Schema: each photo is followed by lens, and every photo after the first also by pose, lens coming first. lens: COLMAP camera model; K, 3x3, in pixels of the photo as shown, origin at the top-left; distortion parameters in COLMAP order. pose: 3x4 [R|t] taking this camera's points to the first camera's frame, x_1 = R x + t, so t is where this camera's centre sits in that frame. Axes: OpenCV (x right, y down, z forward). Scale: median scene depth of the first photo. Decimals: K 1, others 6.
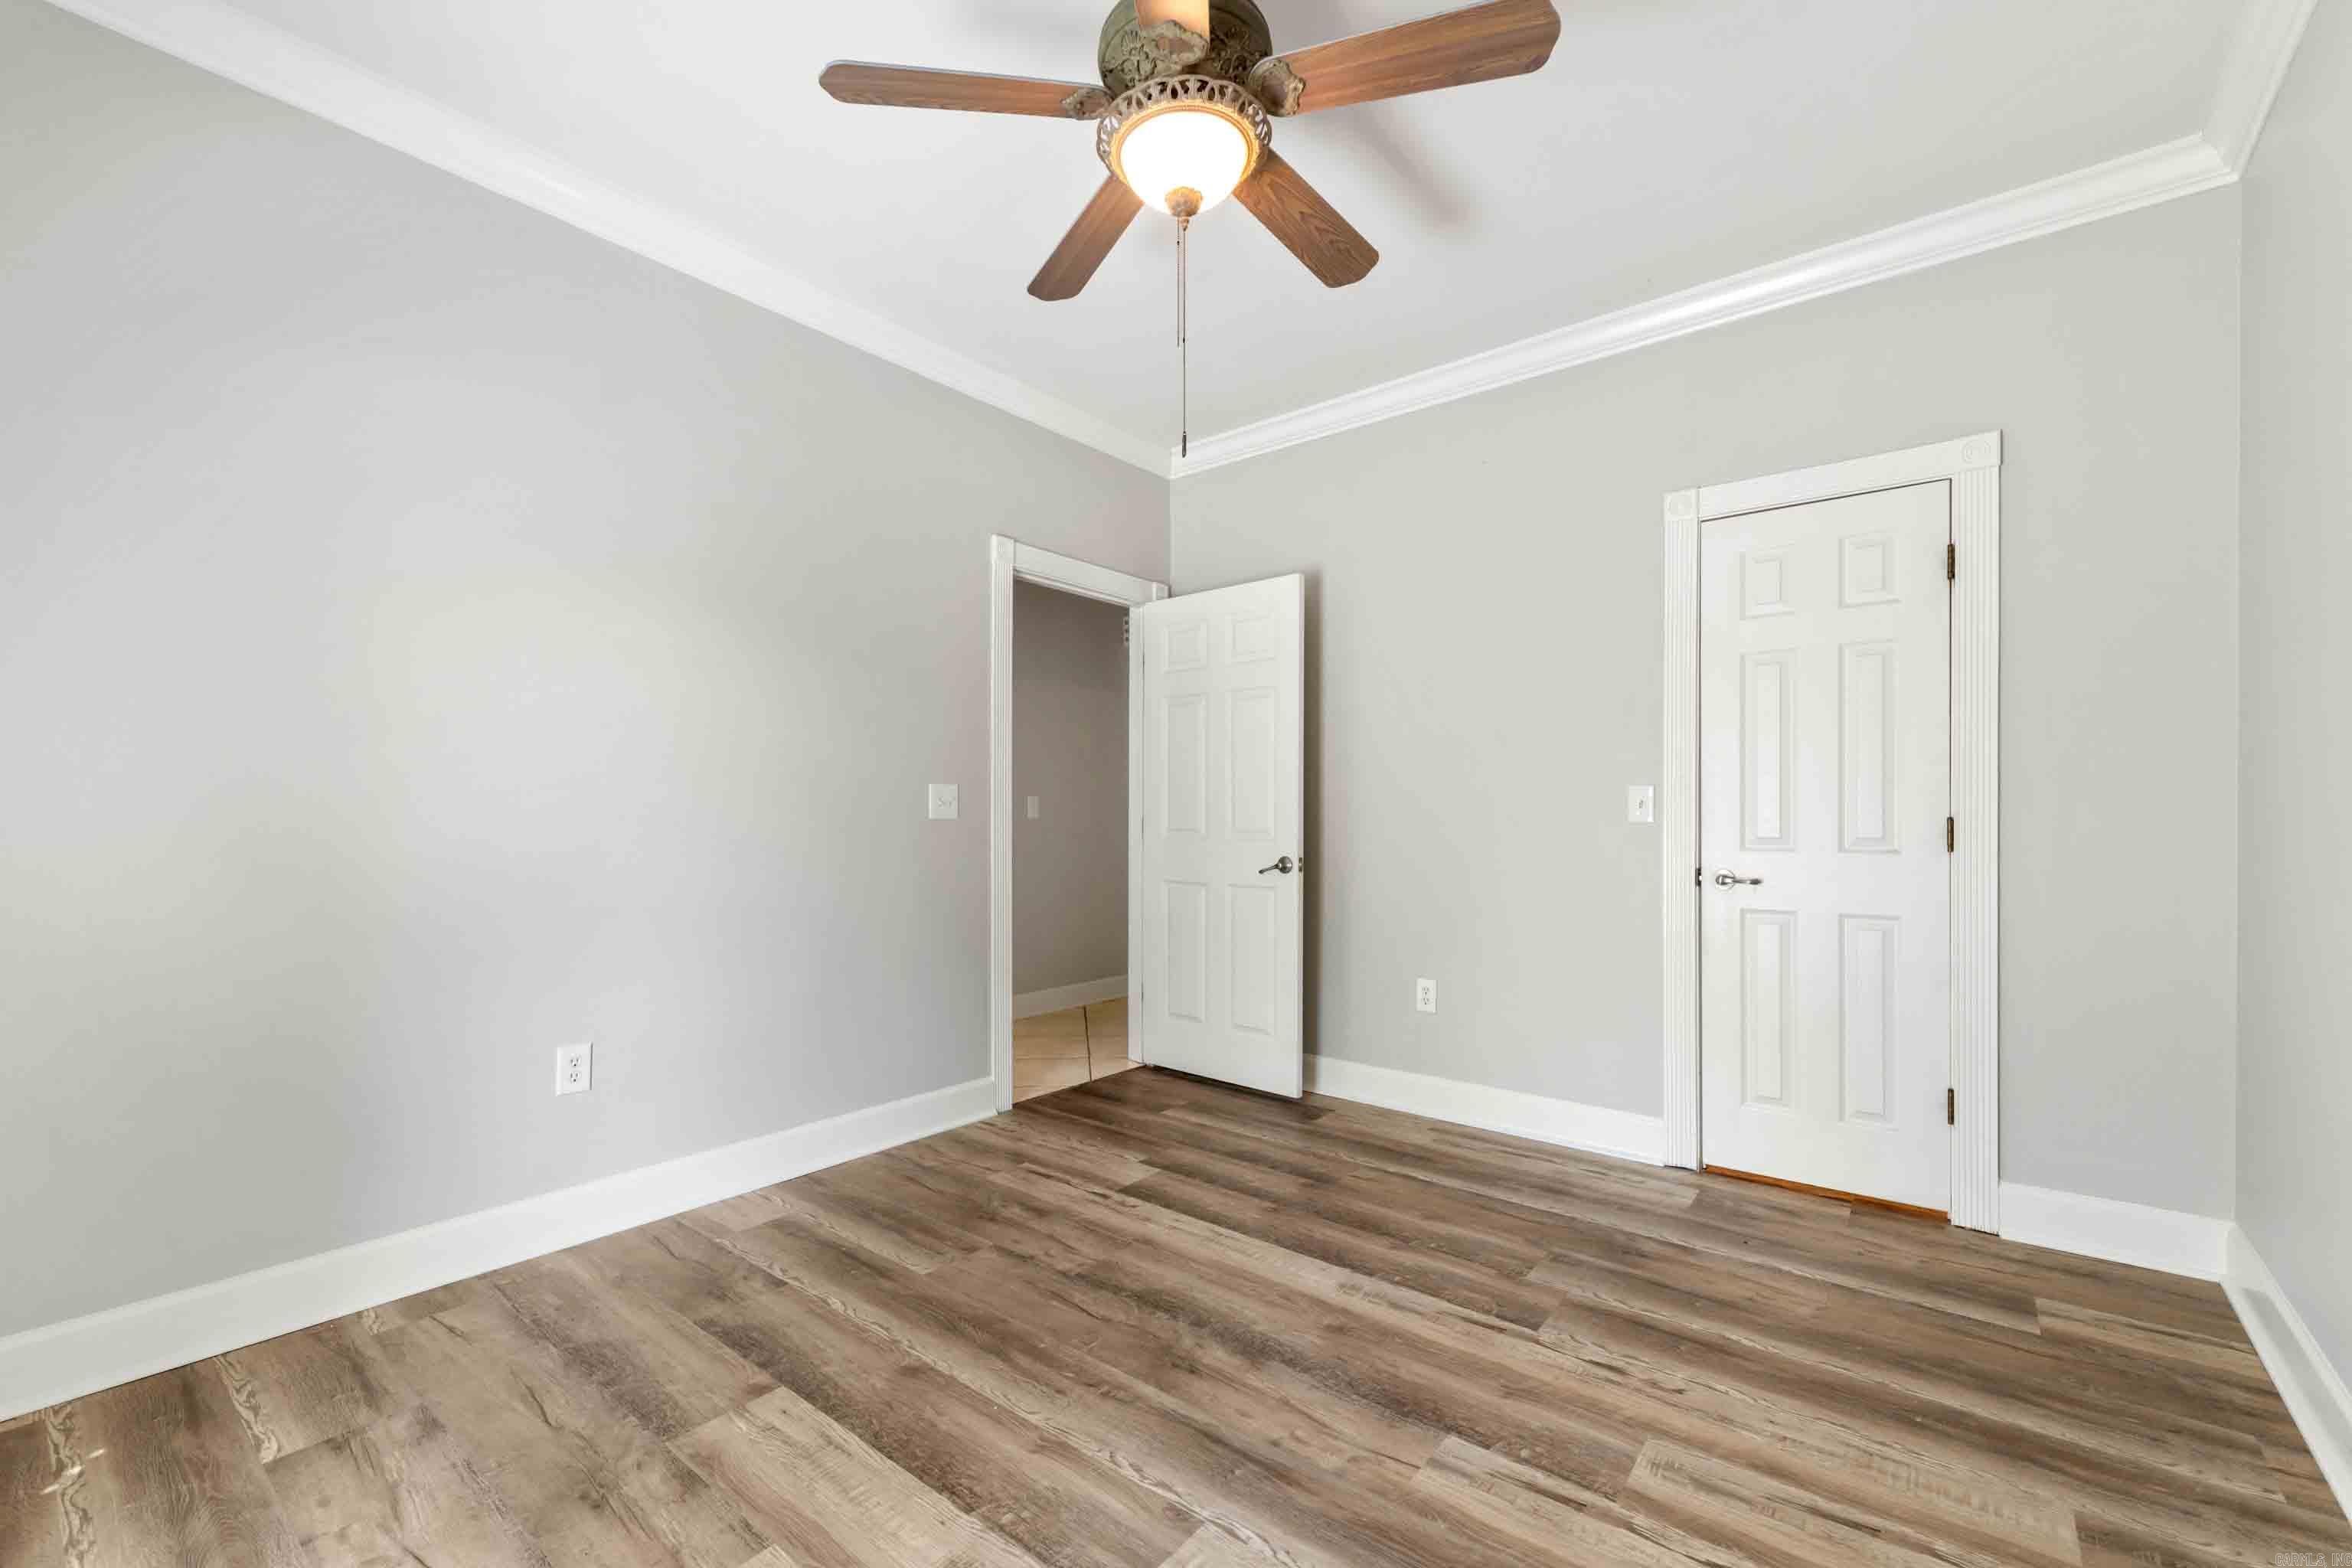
lens RADIAL K [[975.3, 0, 1183.3], [0, 975.3, 804.6], [0, 0, 1]] dist [0.002008, -0.000170]
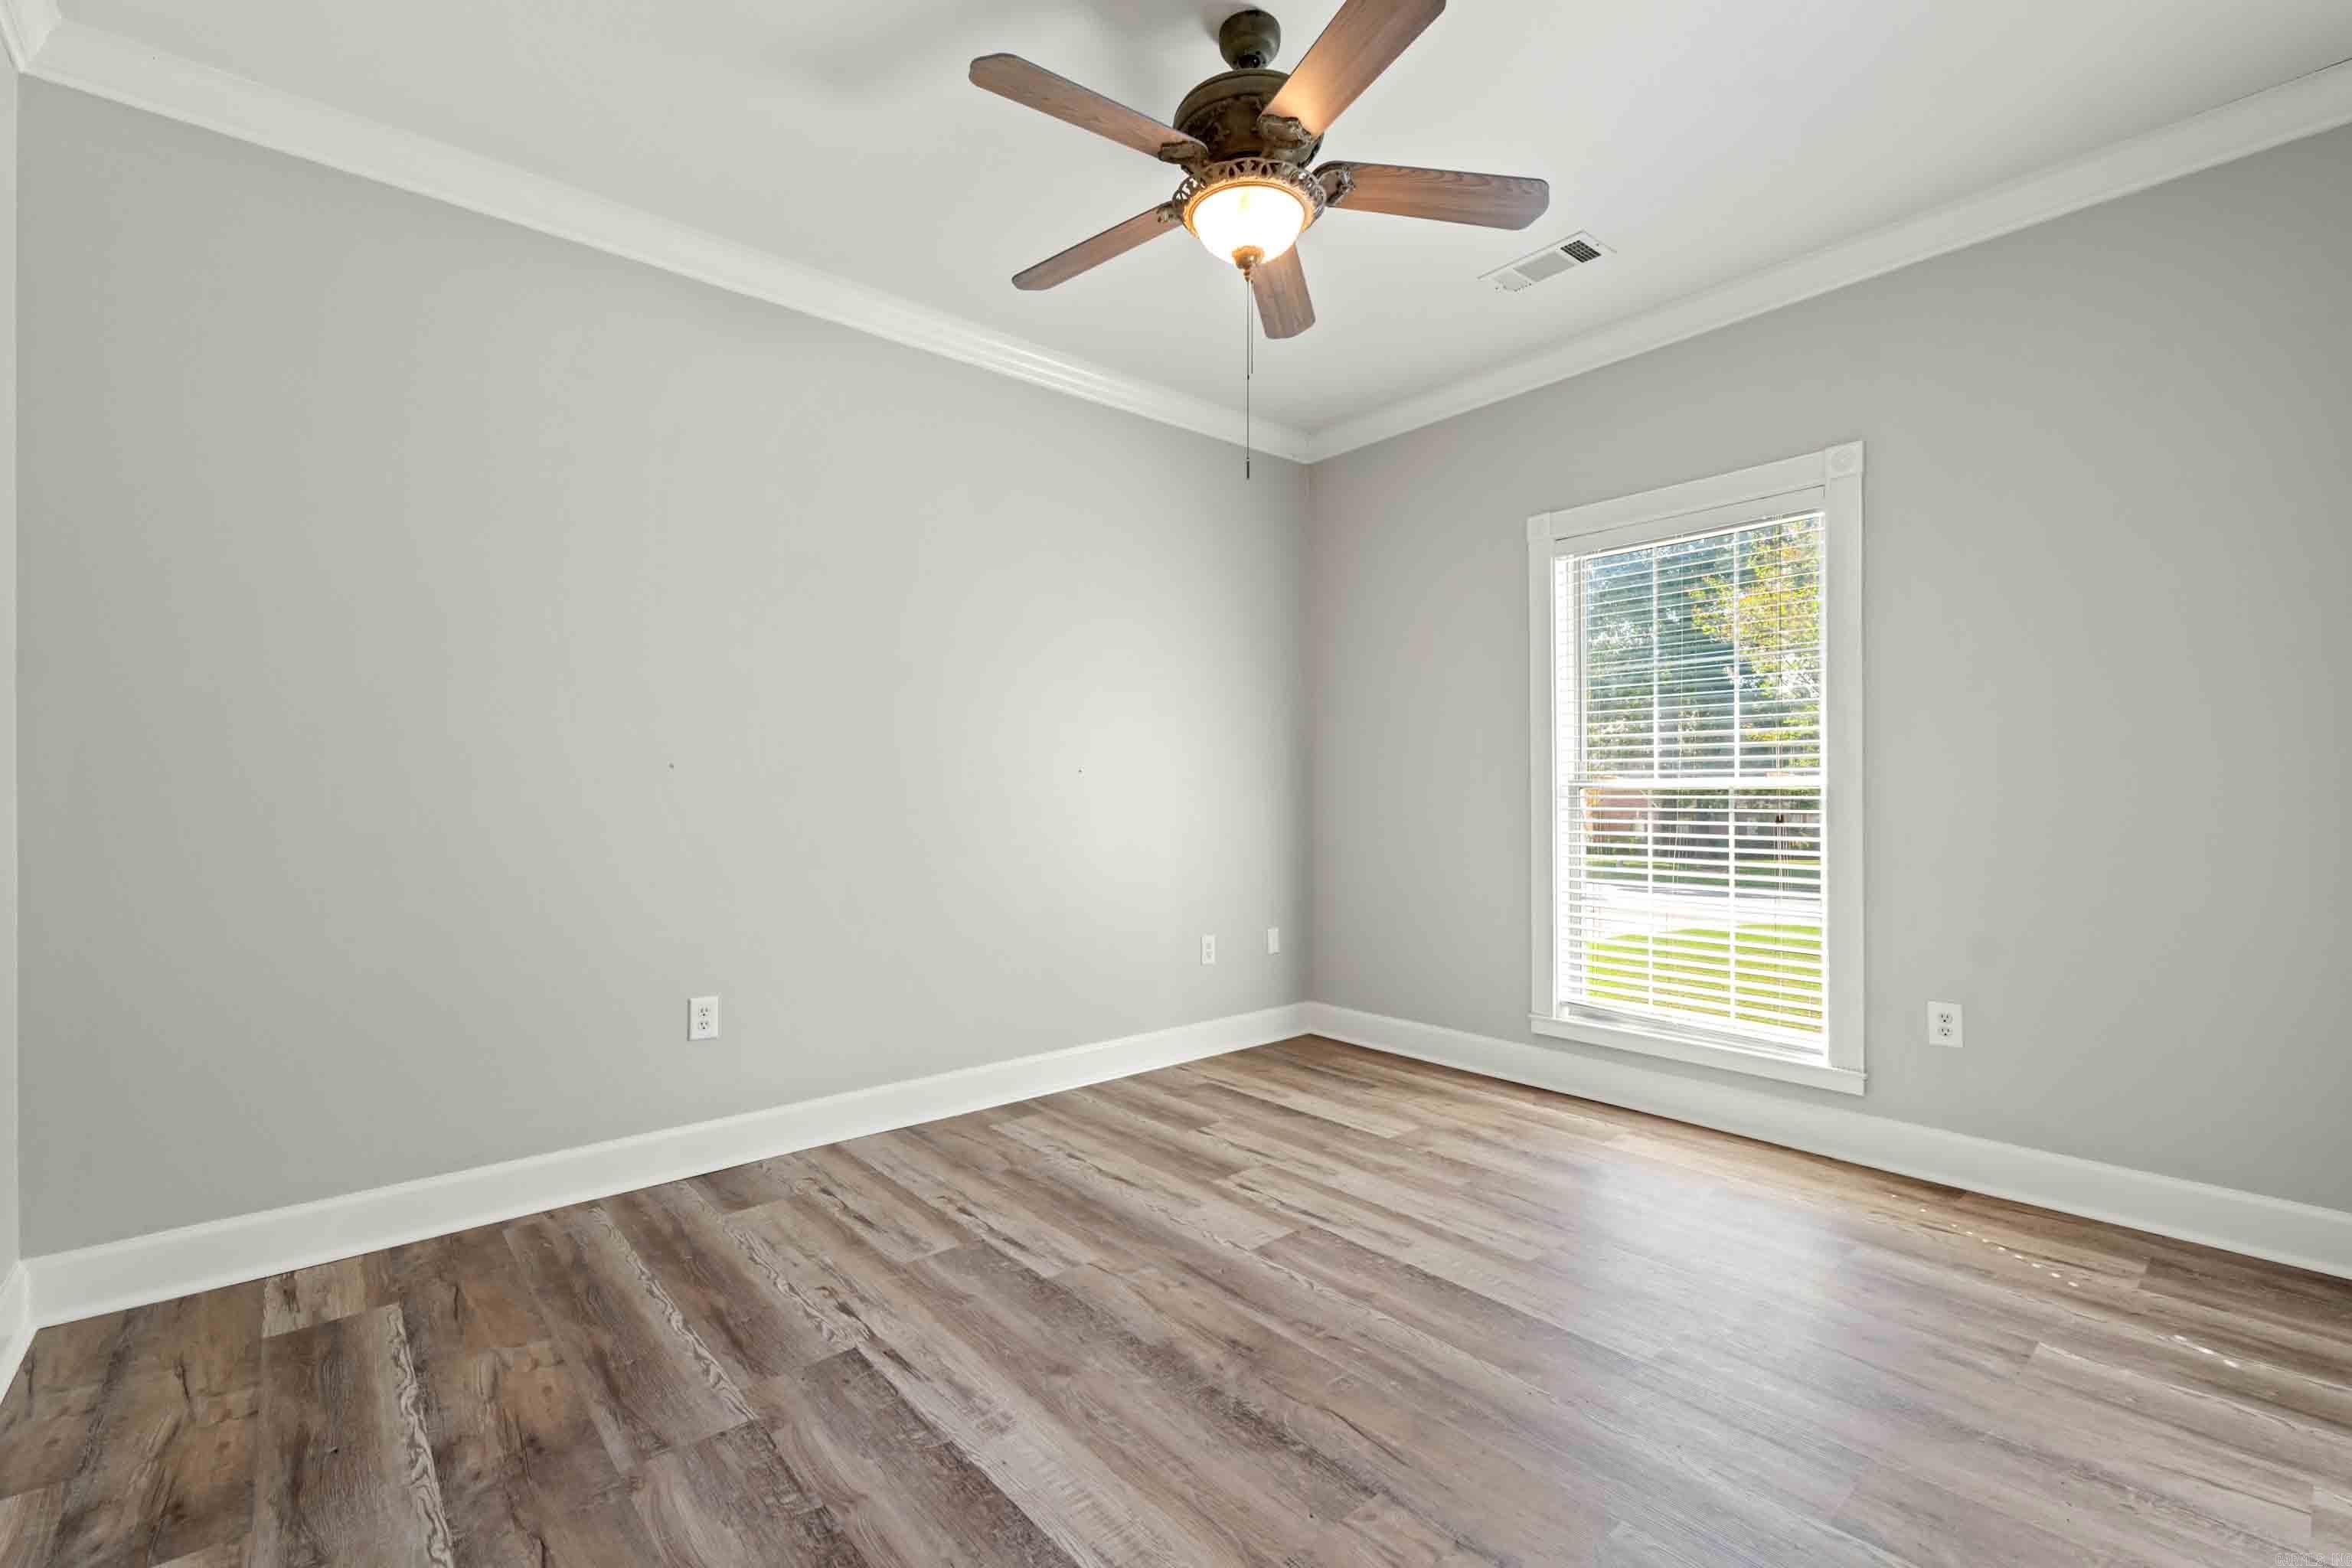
lens RADIAL K [[975.3, 0, 1183.3], [0, 975.3, 804.6], [0, 0, 1]] dist [0.002008, -0.000170]
pose [[-0.982408, -0.000754, 0.186743, -0.128138], [-0.001130, 0.999998, -0.001906, 0.026228], [-0.186741, -0.002084, -0.982407, 2.012791]]
